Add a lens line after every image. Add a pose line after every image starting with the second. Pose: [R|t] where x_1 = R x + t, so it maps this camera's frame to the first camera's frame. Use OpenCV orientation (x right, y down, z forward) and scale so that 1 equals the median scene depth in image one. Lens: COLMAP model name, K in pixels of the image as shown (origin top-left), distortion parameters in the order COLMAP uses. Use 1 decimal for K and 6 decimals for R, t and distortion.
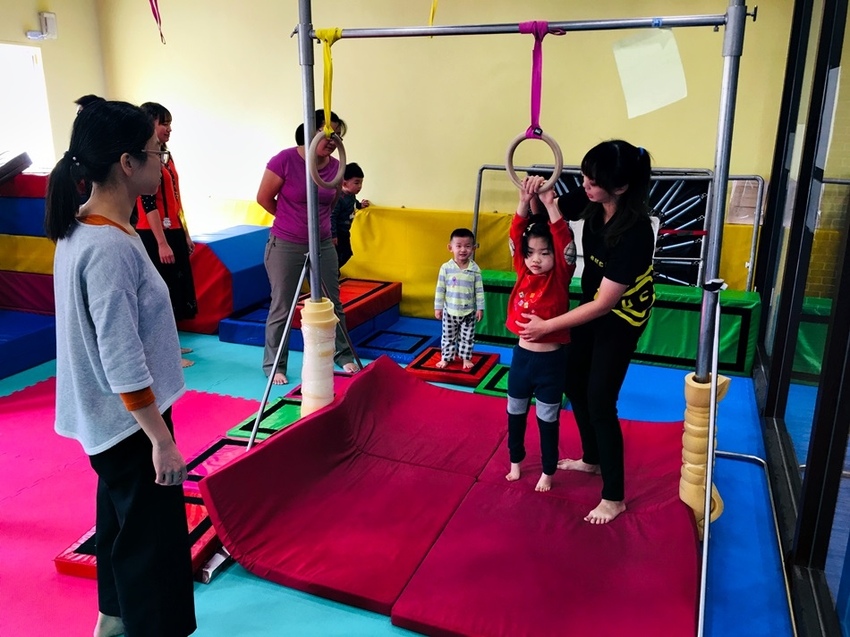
lens RADIAL K [[720.4, 0, 422.1], [0, 720.4, 302.2], [0, 0, 1]] dist [0.079321, -0.098047]
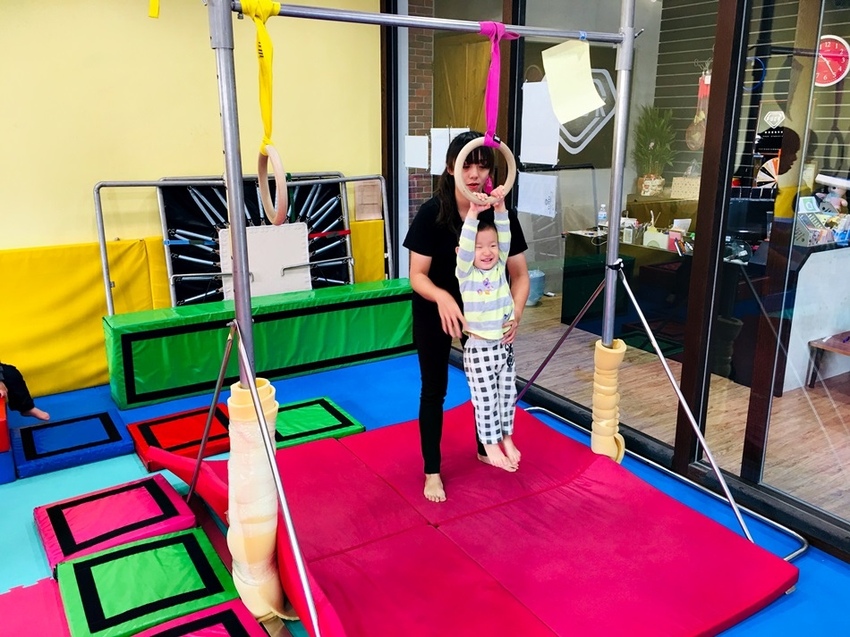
lens RADIAL K [[720.4, 0, 422.1], [0, 720.4, 302.2], [0, 0, 1]] dist [0.079321, -0.098047]
pose [[0.612176, -0.198244, 0.765467, -0.363431], [0.201067, 0.975269, 0.091778, -0.069759], [-0.764730, 0.097726, 0.636897, 0.258541]]
